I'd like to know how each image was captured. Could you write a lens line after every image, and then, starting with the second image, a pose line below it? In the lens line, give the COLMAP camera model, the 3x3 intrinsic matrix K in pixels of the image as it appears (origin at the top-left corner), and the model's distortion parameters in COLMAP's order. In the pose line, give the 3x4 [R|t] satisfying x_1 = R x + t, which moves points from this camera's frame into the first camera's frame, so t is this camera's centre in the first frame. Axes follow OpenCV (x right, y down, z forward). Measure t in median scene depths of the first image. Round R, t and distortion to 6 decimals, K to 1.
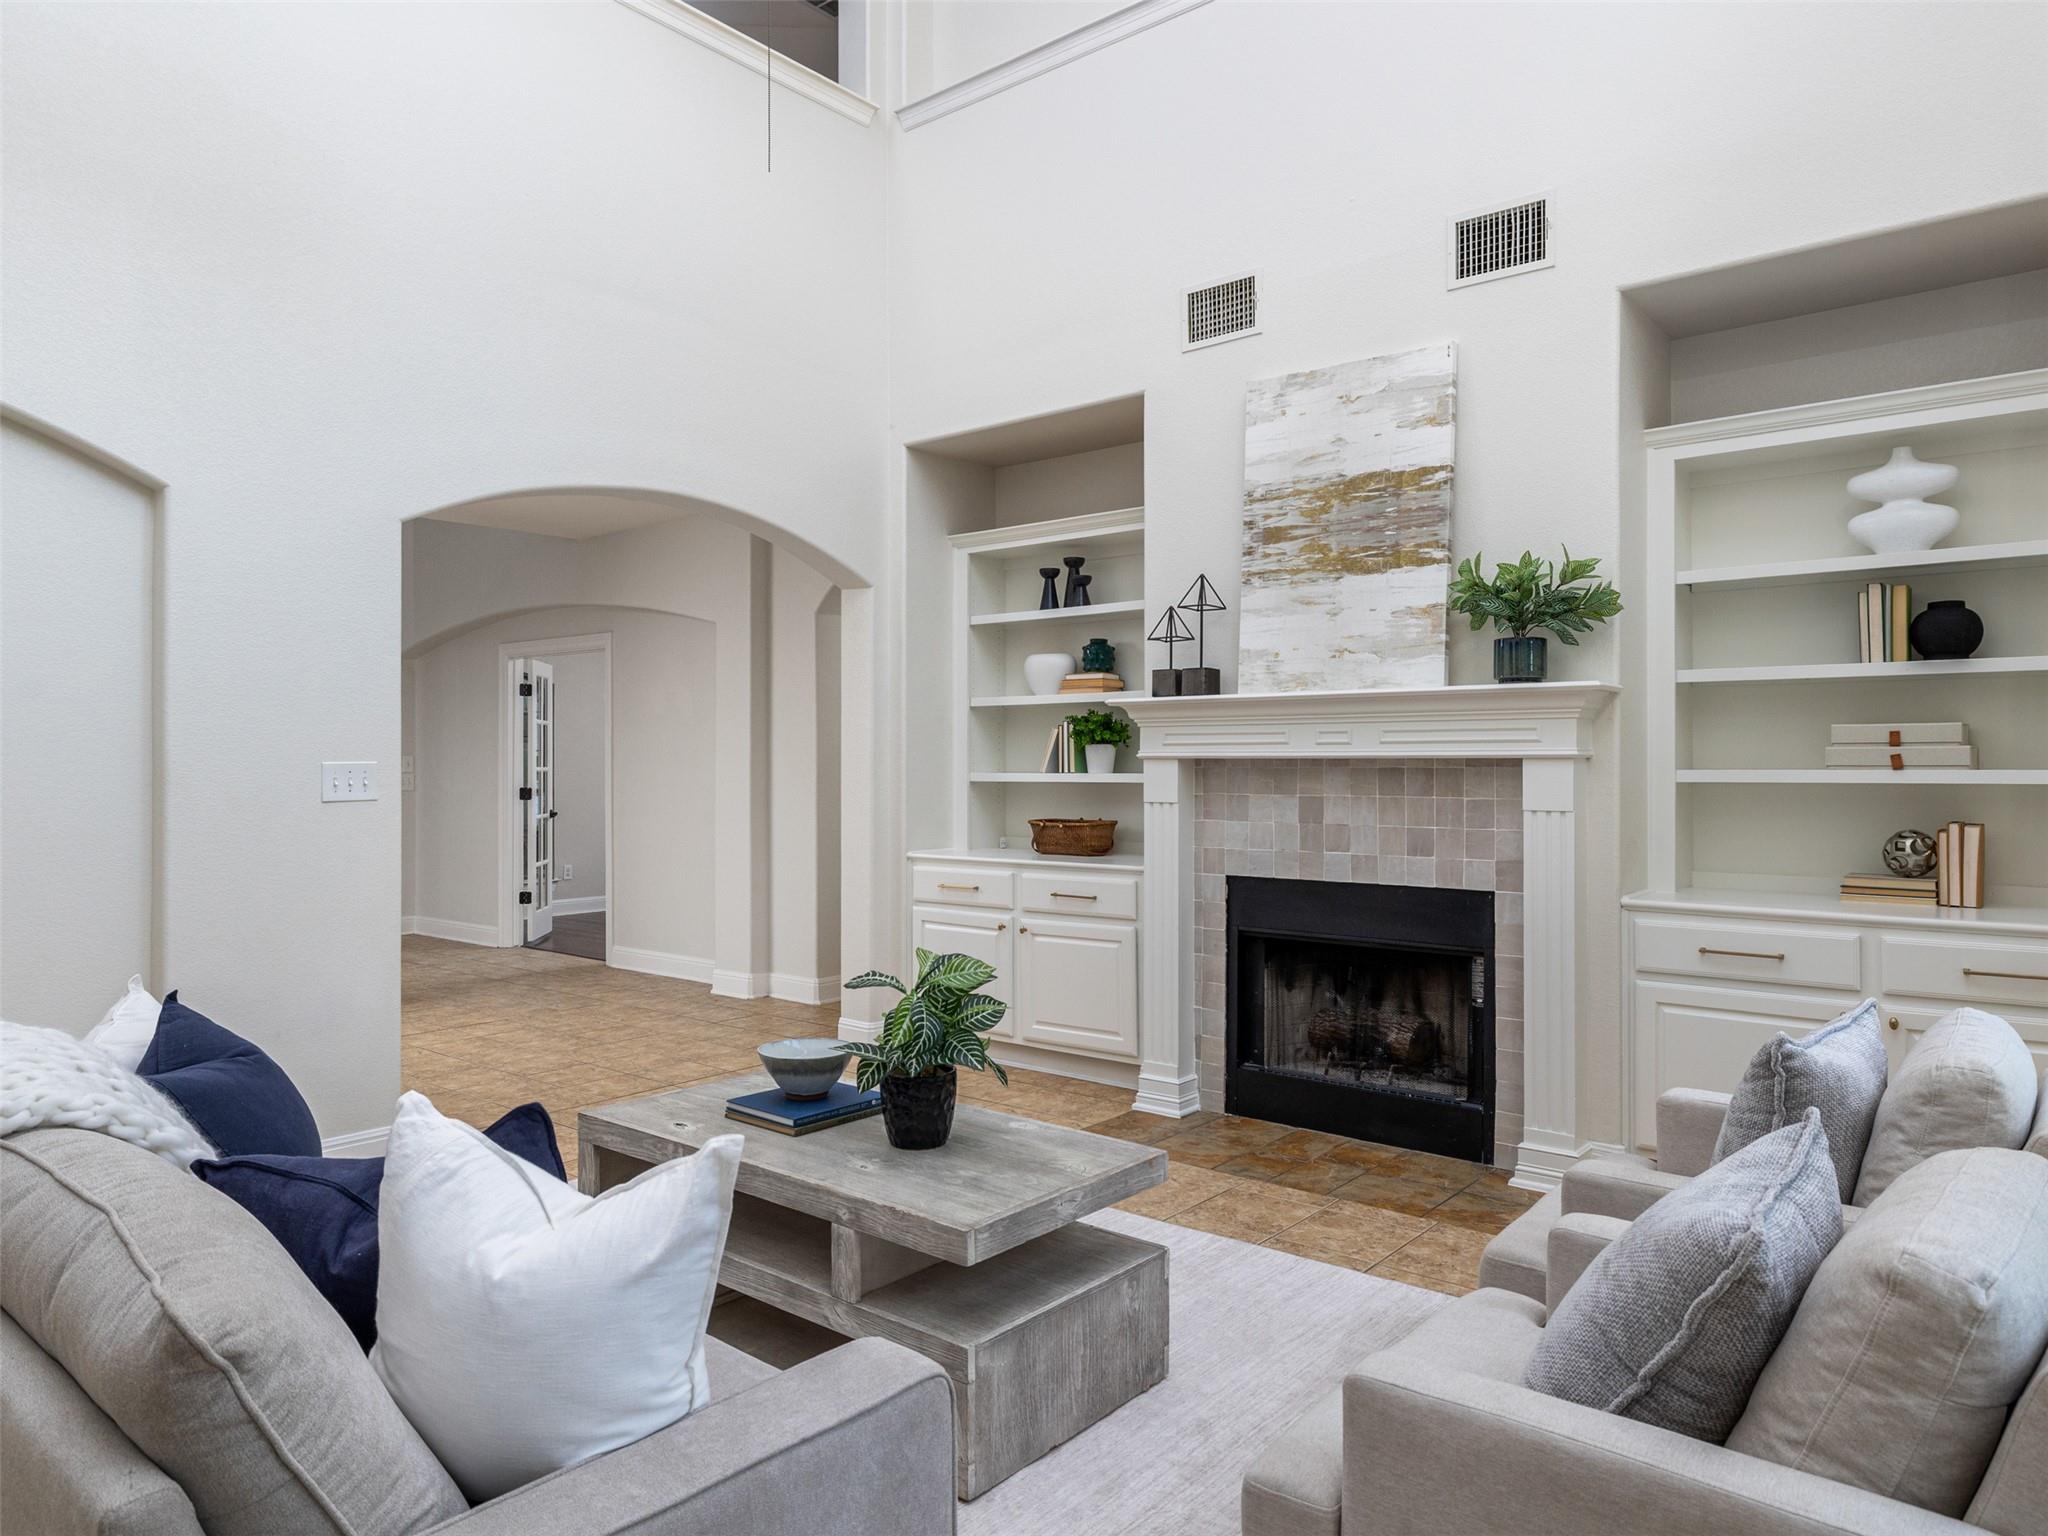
lens RADIAL K [[1323.0, 0, 1024.0], [0, 1323.0, 768.0], [0, 0, 1]] dist [0.003307, 0.000730]
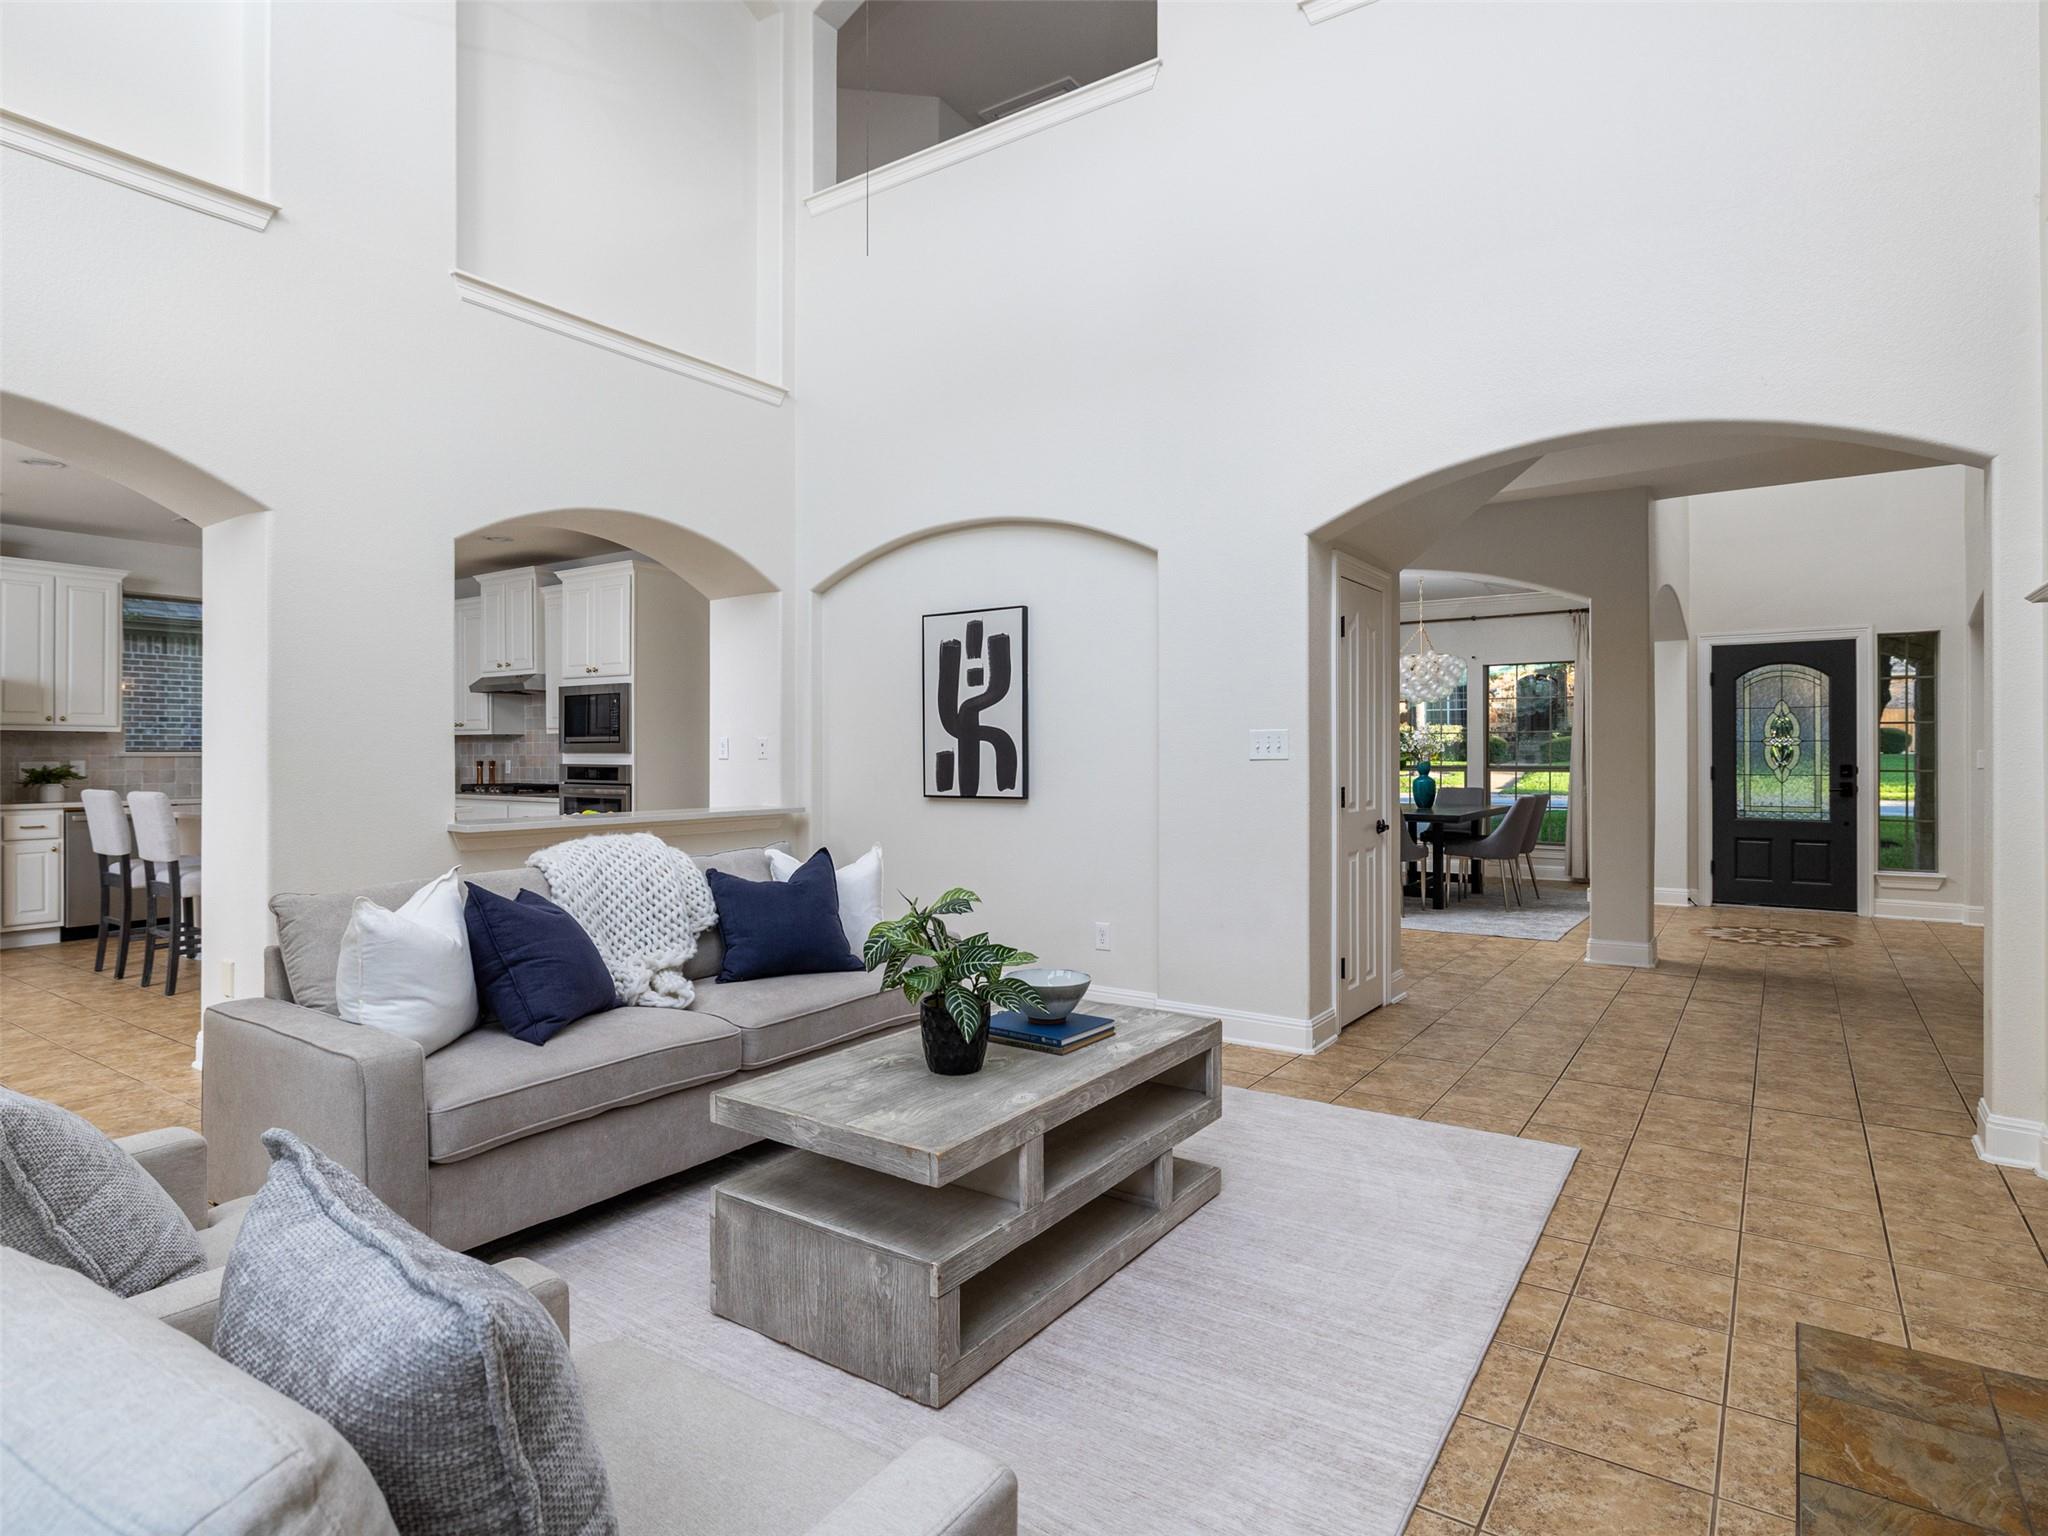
lens RADIAL K [[1113.7, 0, 1031.2], [0, 1113.7, 758.7], [0, 0, 1]] dist [0.002453, 0.000697]
pose [[0.094018, 0.007868, -0.995539, 0.513297], [-0.003662, 0.999965, 0.007557, 0.014962], [0.995564, 0.002935, 0.094044, 0.605174]]
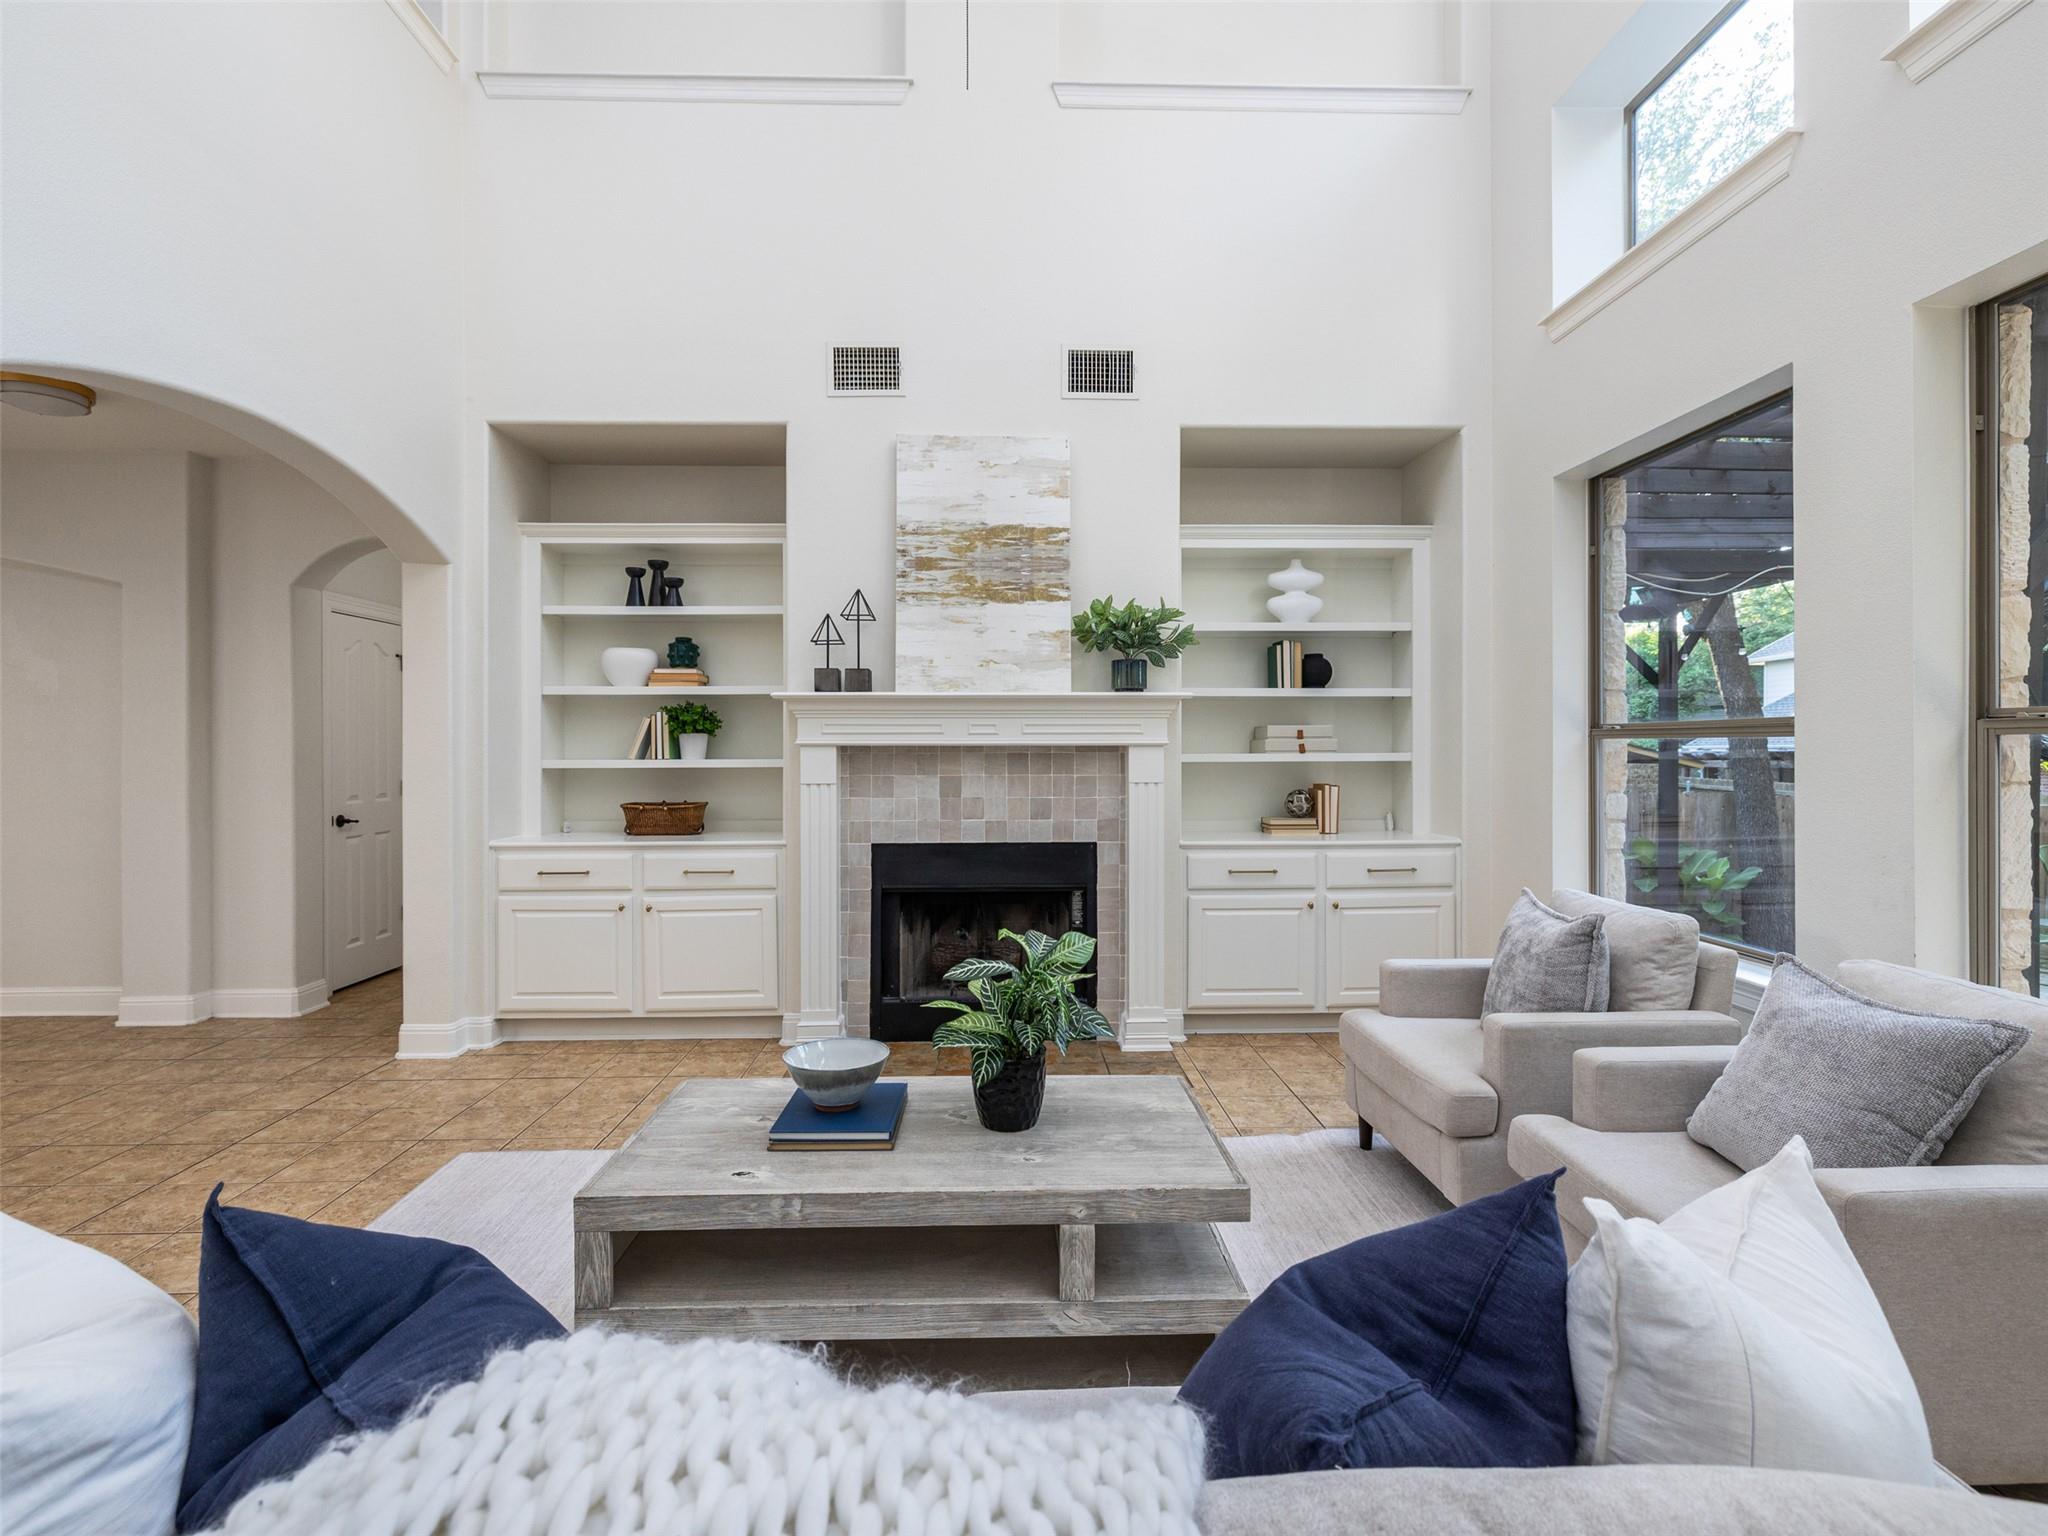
lens RADIAL K [[966.0, 0, 1018.6], [0, 966.0, 762.2], [0, 0, 1]] dist [-0.002109, -0.000268]
pose [[0.749912, -0.007321, 0.661497, -0.346519], [0.003990, 0.999971, 0.006545, 0.002635], [-0.661526, -0.002269, 0.749919, 0.275668]]
